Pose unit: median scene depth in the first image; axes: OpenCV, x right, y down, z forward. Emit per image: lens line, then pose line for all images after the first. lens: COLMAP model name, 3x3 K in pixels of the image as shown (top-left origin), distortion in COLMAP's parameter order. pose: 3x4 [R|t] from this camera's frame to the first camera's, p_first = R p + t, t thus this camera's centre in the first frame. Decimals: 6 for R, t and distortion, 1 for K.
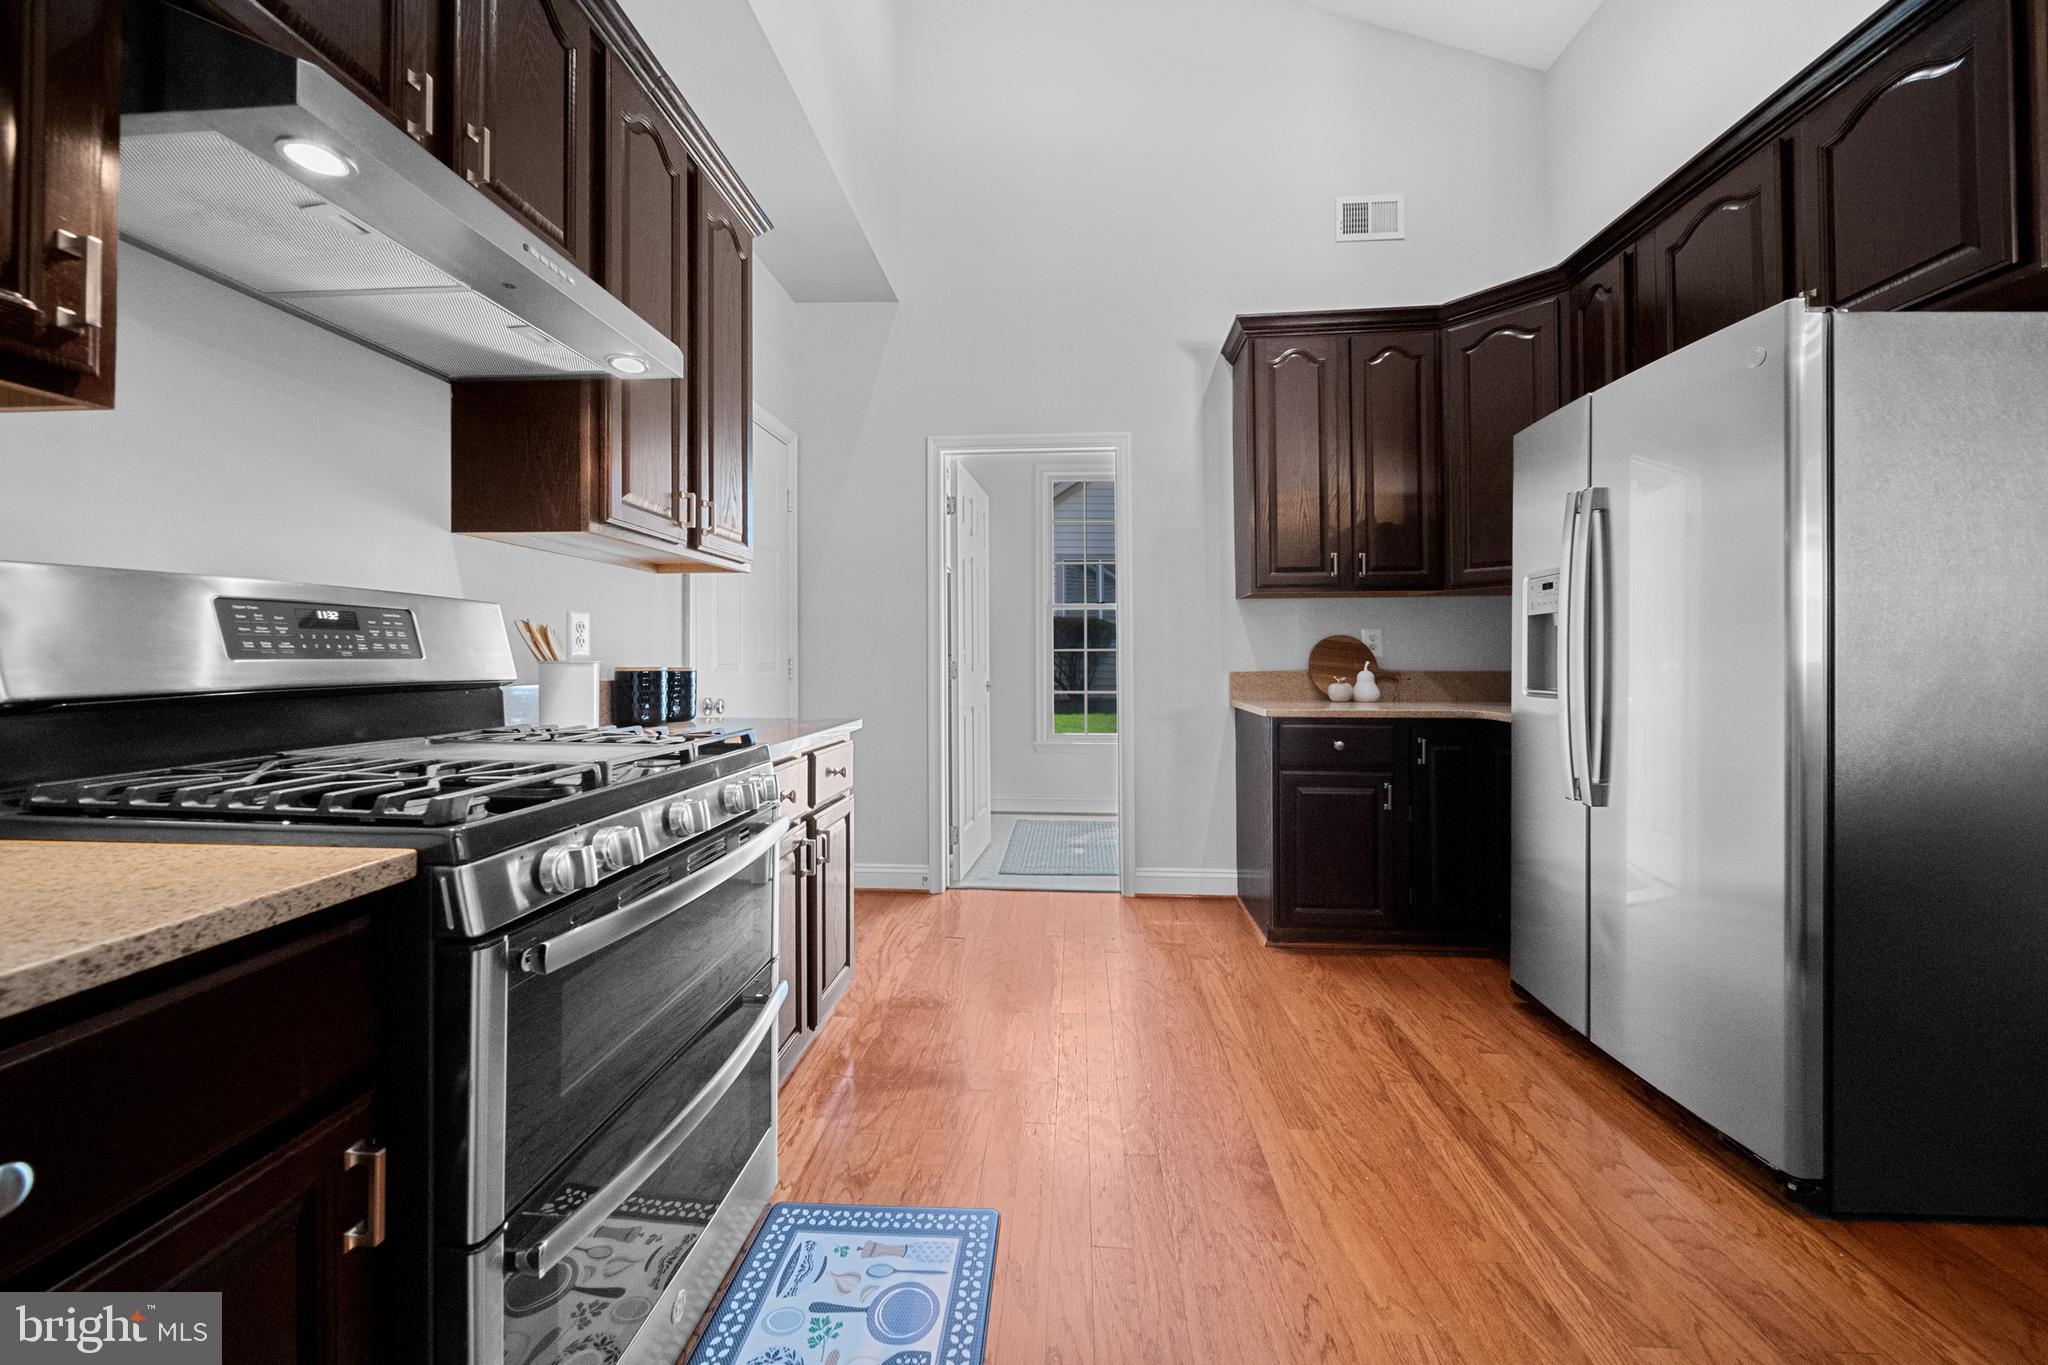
lens RADIAL K [[728.9, 0, 1025.9], [0, 728.9, 675.2], [0, 0, 1]] dist [-0.001670, -0.000074]
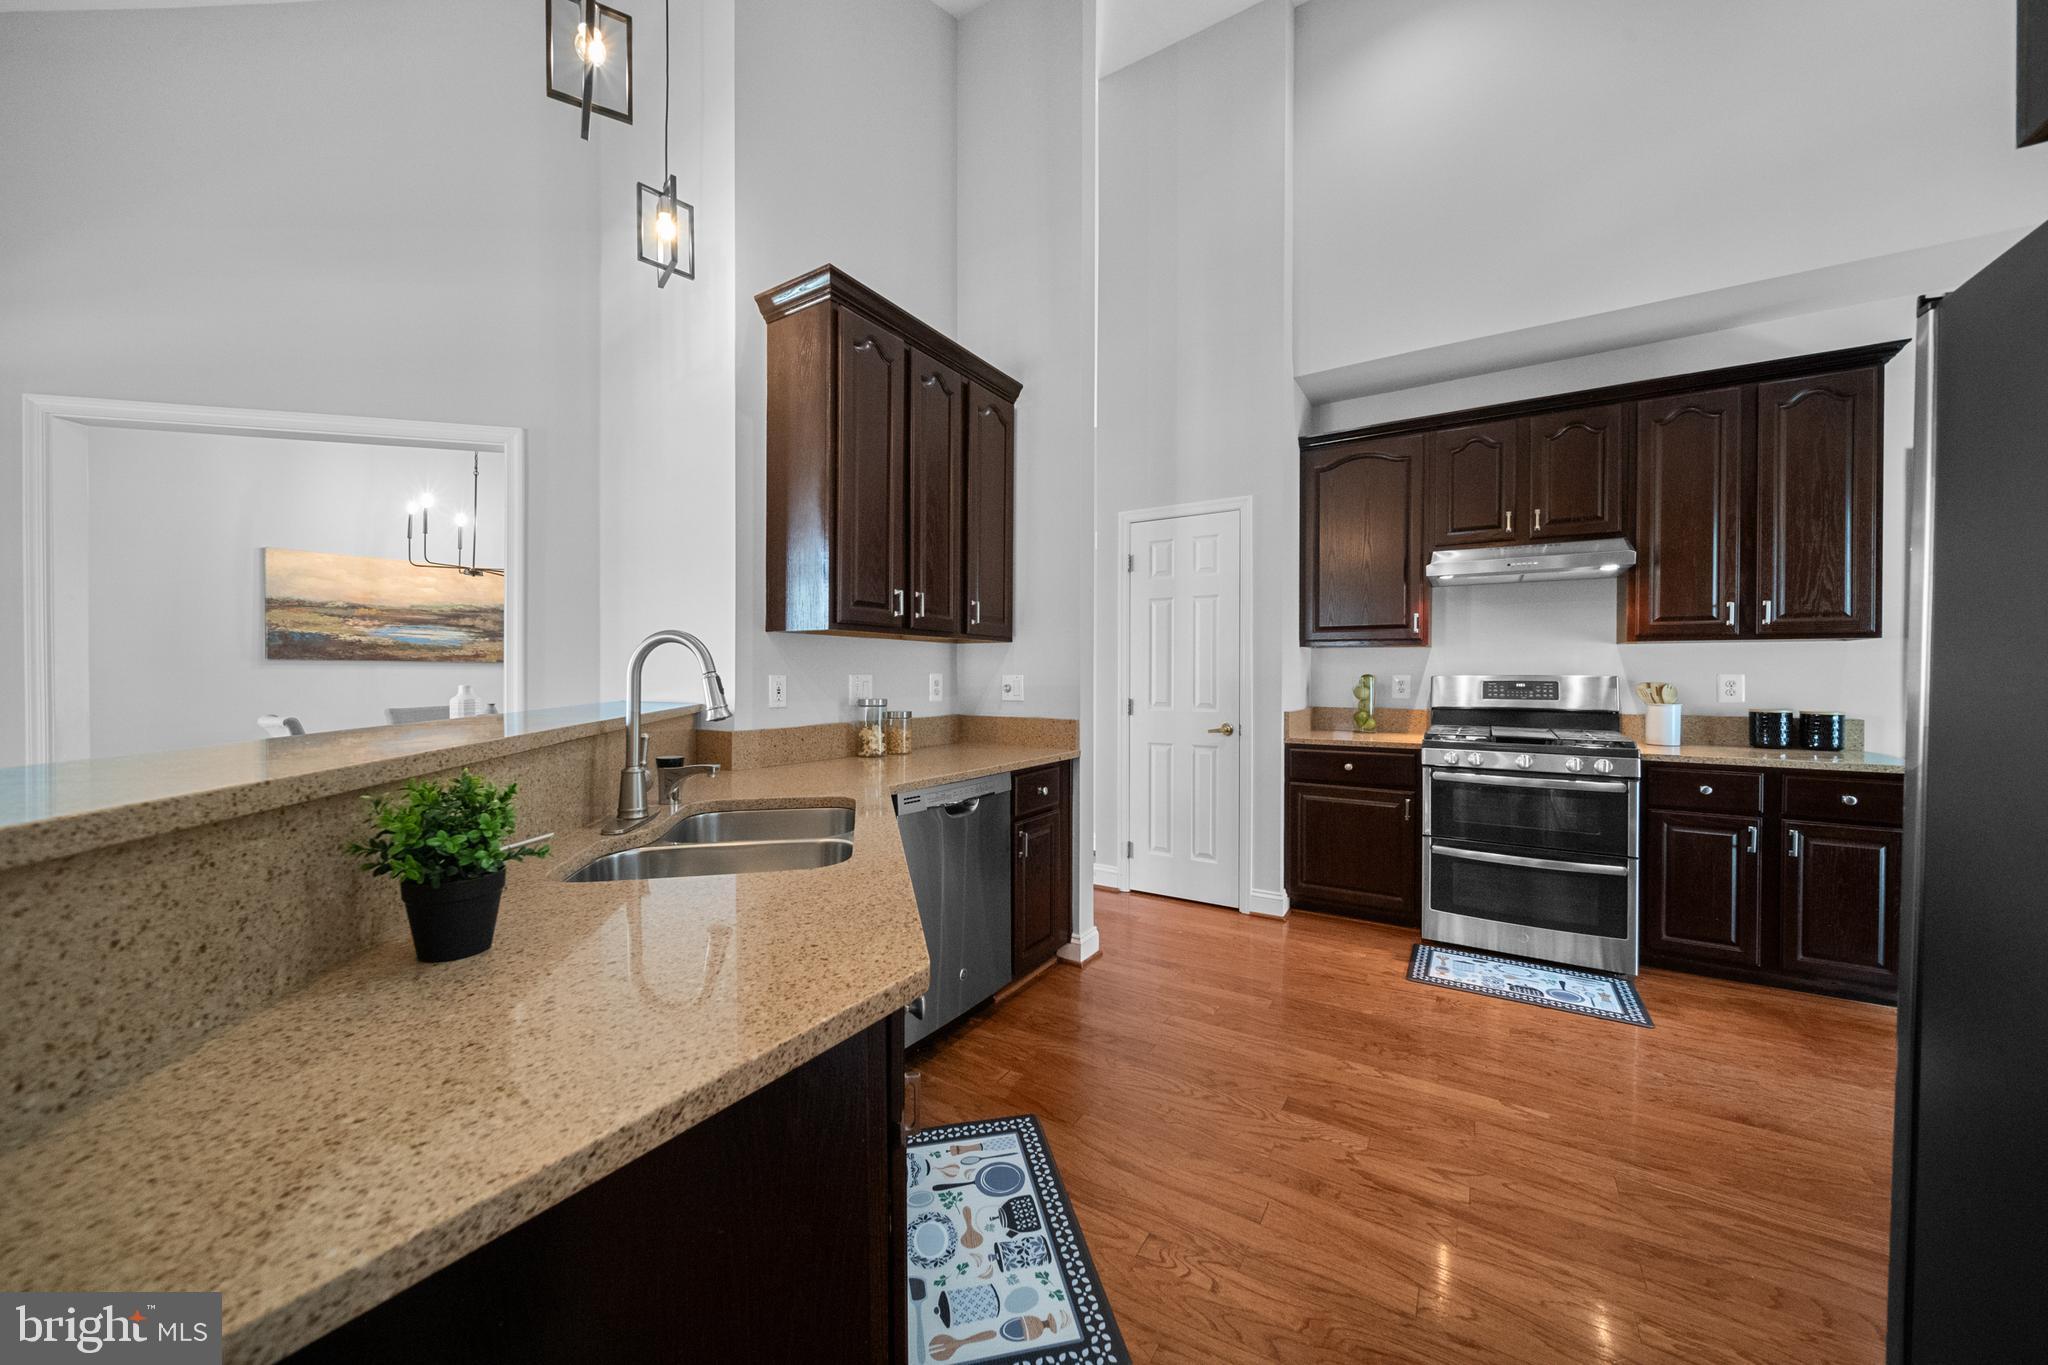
lens RADIAL K [[728.9, 0, 1025.9], [0, 728.9, 675.2], [0, 0, 1]] dist [-0.001670, -0.000074]
pose [[-0.485934, -0.004132, -0.873986, 2.103597], [-0.025775, 0.999622, 0.009605, -0.074687], [0.873615, 0.027195, -0.485857, 0.493853]]
